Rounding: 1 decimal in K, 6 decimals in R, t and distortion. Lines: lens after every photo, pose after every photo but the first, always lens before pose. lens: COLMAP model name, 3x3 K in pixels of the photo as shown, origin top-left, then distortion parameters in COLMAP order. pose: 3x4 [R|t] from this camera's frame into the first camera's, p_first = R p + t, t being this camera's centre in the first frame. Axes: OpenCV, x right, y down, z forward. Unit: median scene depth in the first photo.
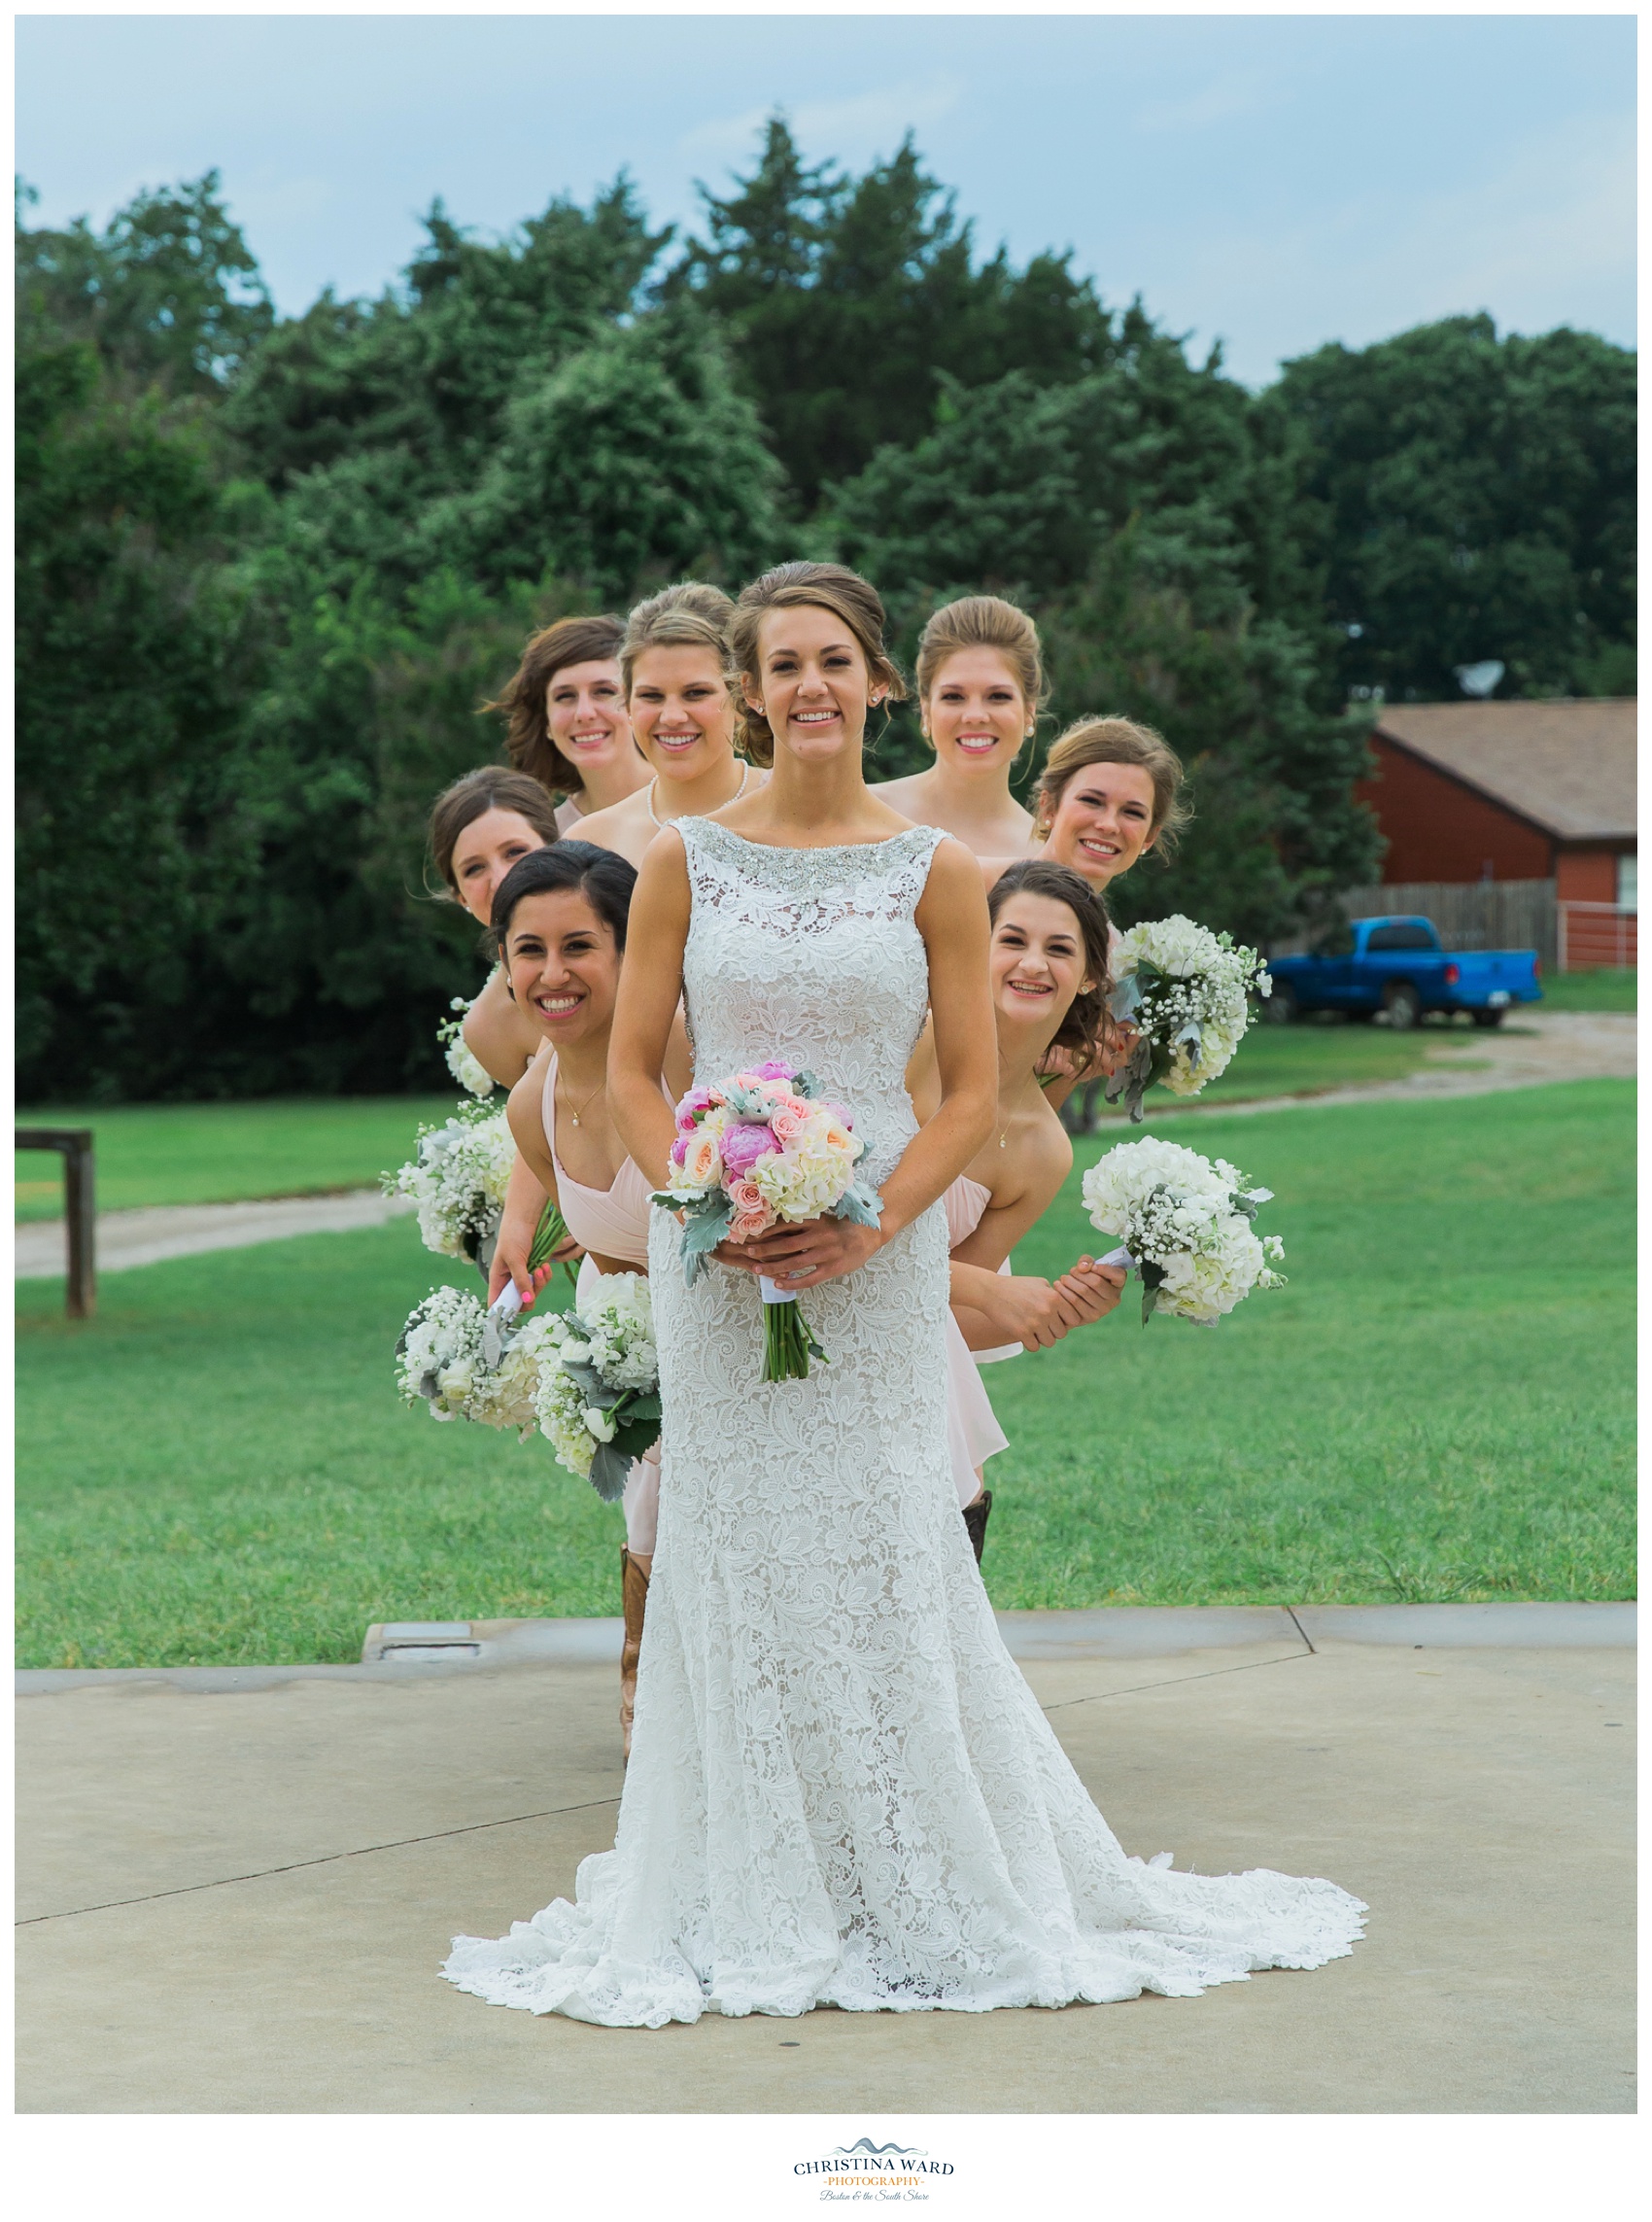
lens RADIAL K [[4352.6, 0, 830.6], [0, 4352.6, 1115.6], [0, 0, 1]] dist [-0.220319, 0.000000]
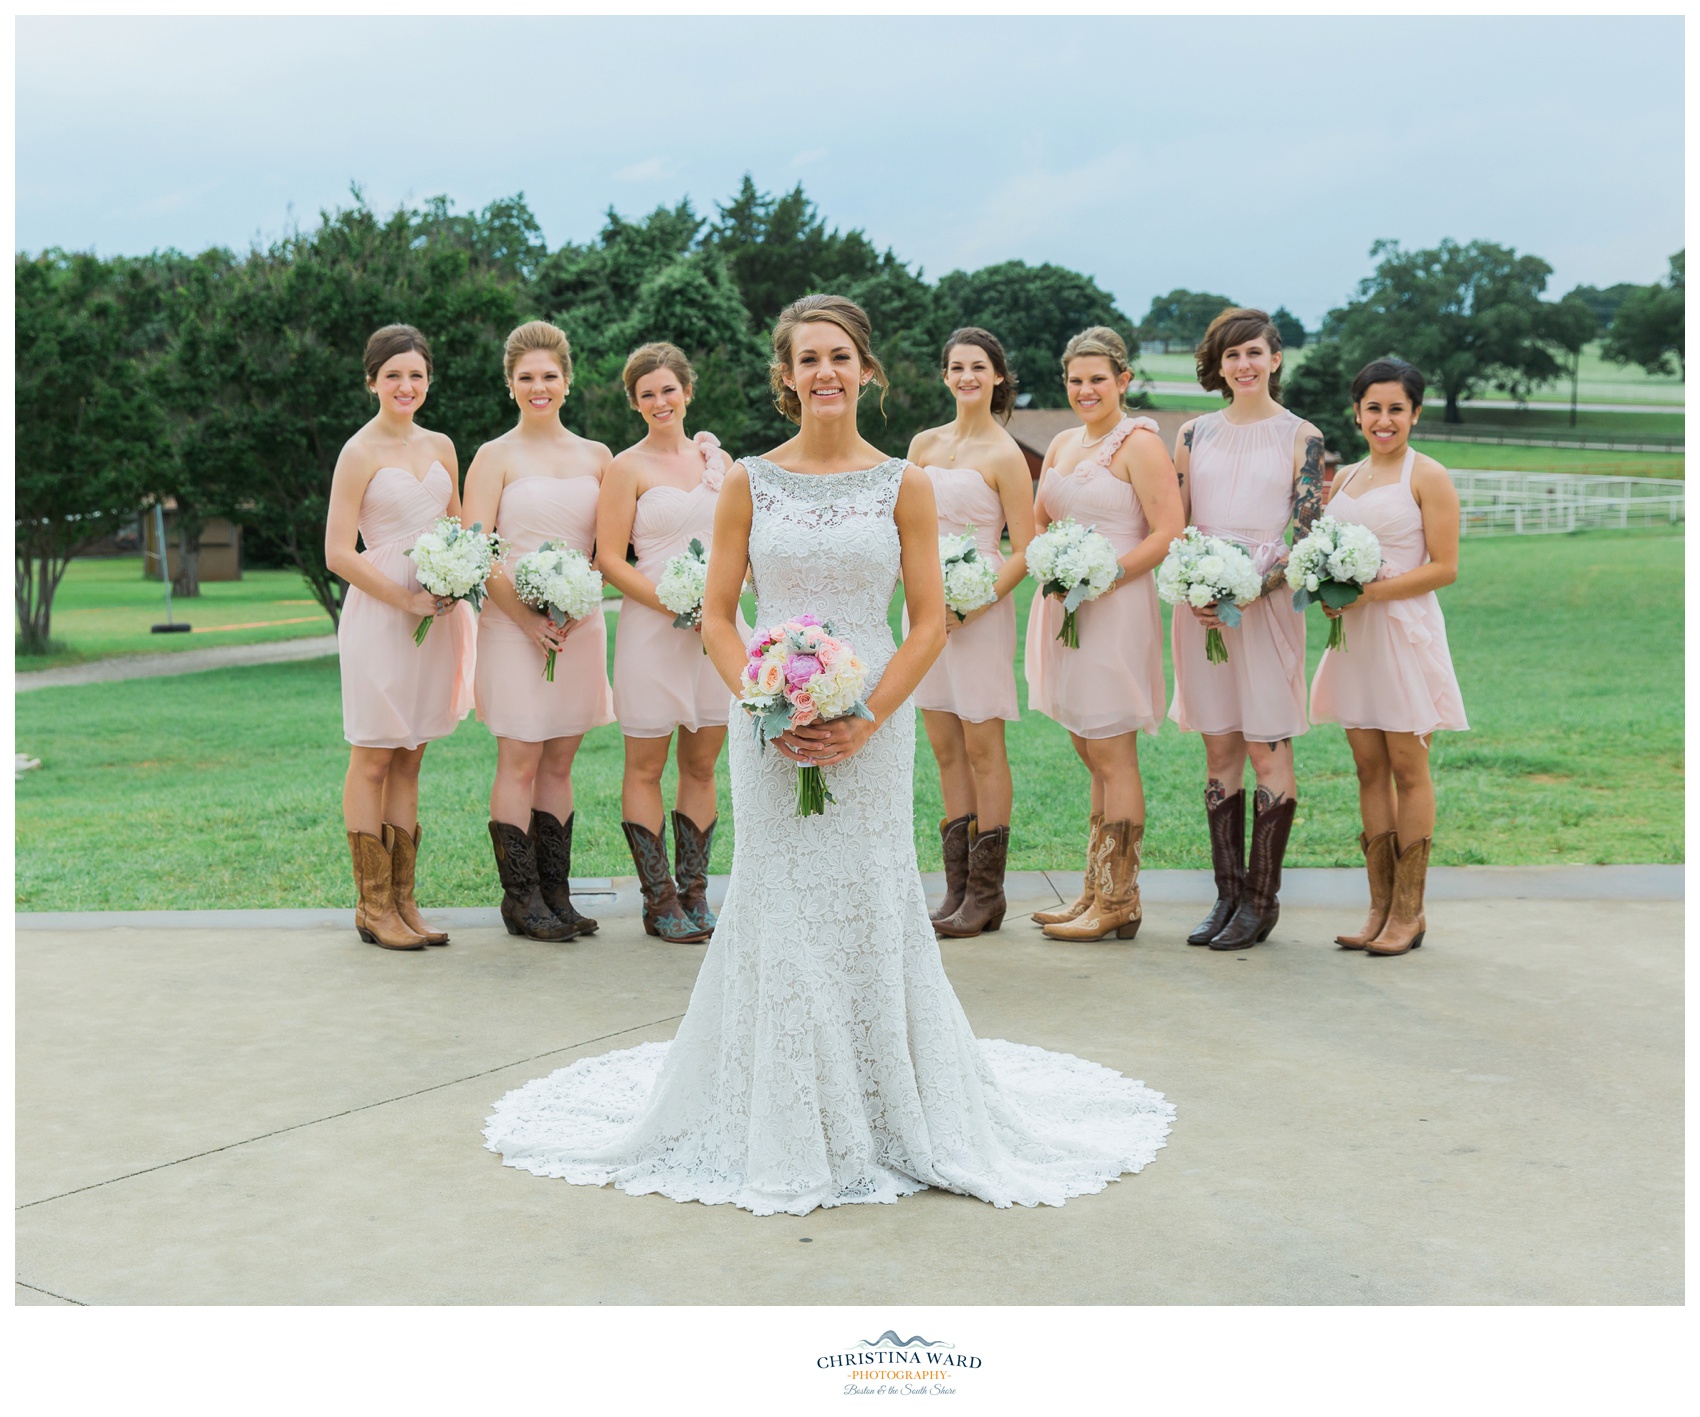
lens RADIAL K [[2815.7, 0, 842.8], [0, 2815.7, 708.4], [0, 0, 1]] dist [-0.057825, 0.000000]
pose [[0.999958, 0.009158, -0.001003, 0.047343], [-0.009134, 0.999719, 0.021862, 0.044029], [0.001203, -0.021852, 0.999761, -0.644353]]
